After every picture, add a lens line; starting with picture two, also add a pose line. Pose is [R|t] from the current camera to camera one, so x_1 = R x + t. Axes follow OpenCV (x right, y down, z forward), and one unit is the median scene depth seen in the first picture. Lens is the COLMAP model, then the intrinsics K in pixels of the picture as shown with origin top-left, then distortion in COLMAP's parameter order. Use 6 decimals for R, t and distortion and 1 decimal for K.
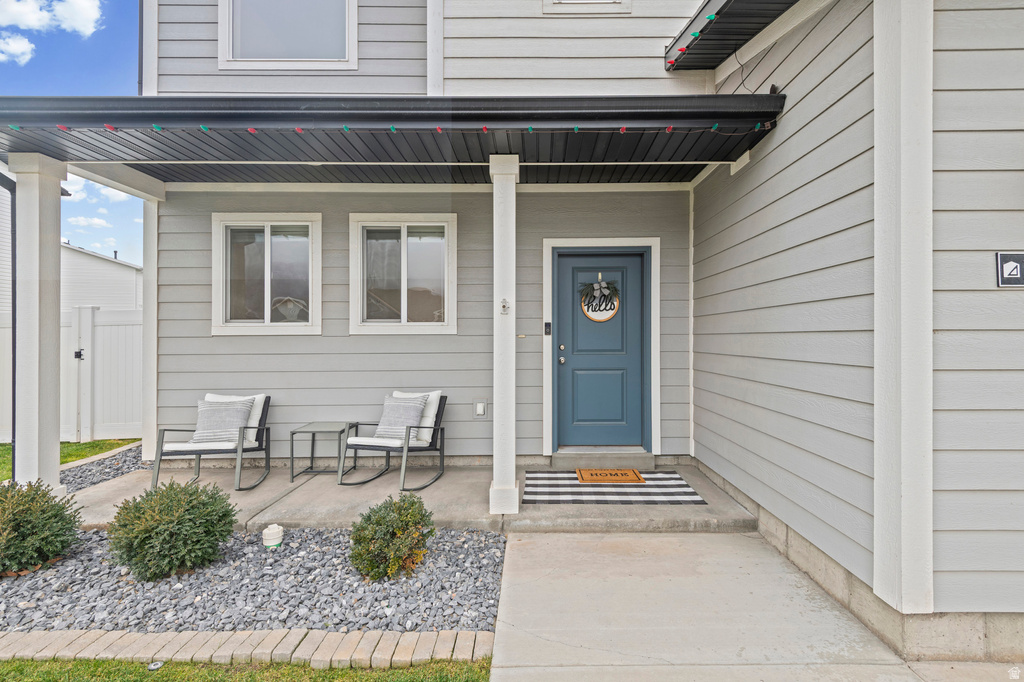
lens RADIAL K [[498.8, 0, 509.4], [0, 498.8, 329.9], [0, 0, 1]] dist [0.003294, 0.000385]
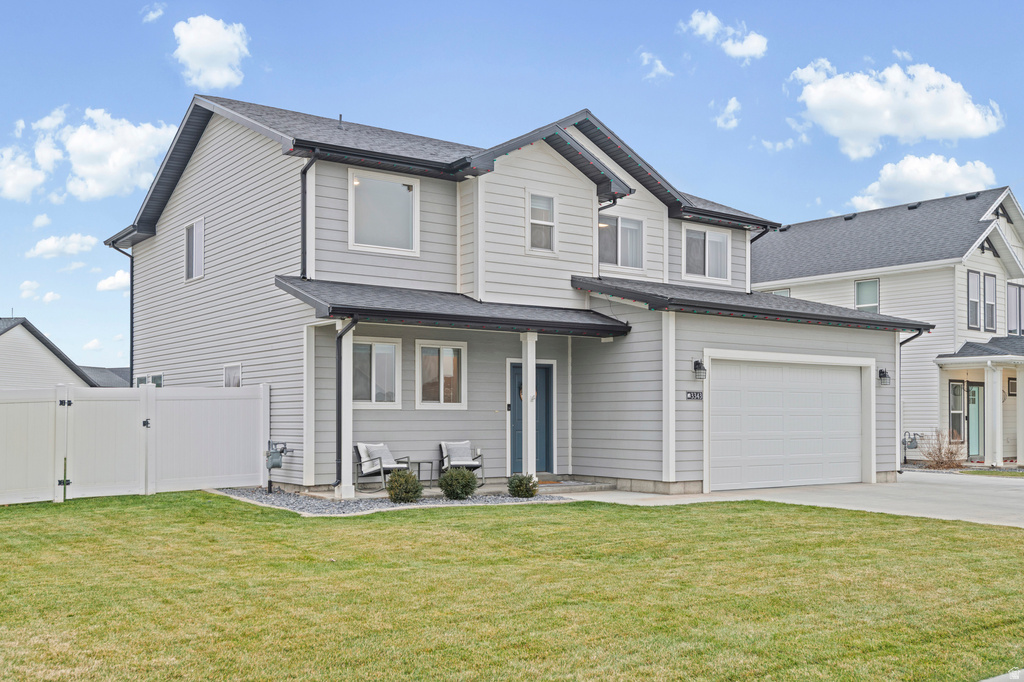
lens RADIAL K [[1006.1, 0, 512.0], [0, 1006.1, 341.0], [0, 0, 1]] dist [-0.006936, -0.004501]
pose [[0.811817, 0.048186, 0.581921, -2.082532], [-0.015459, 0.998014, -0.061073, -0.020301], [-0.583708, 0.040584, 0.810949, -2.023711]]
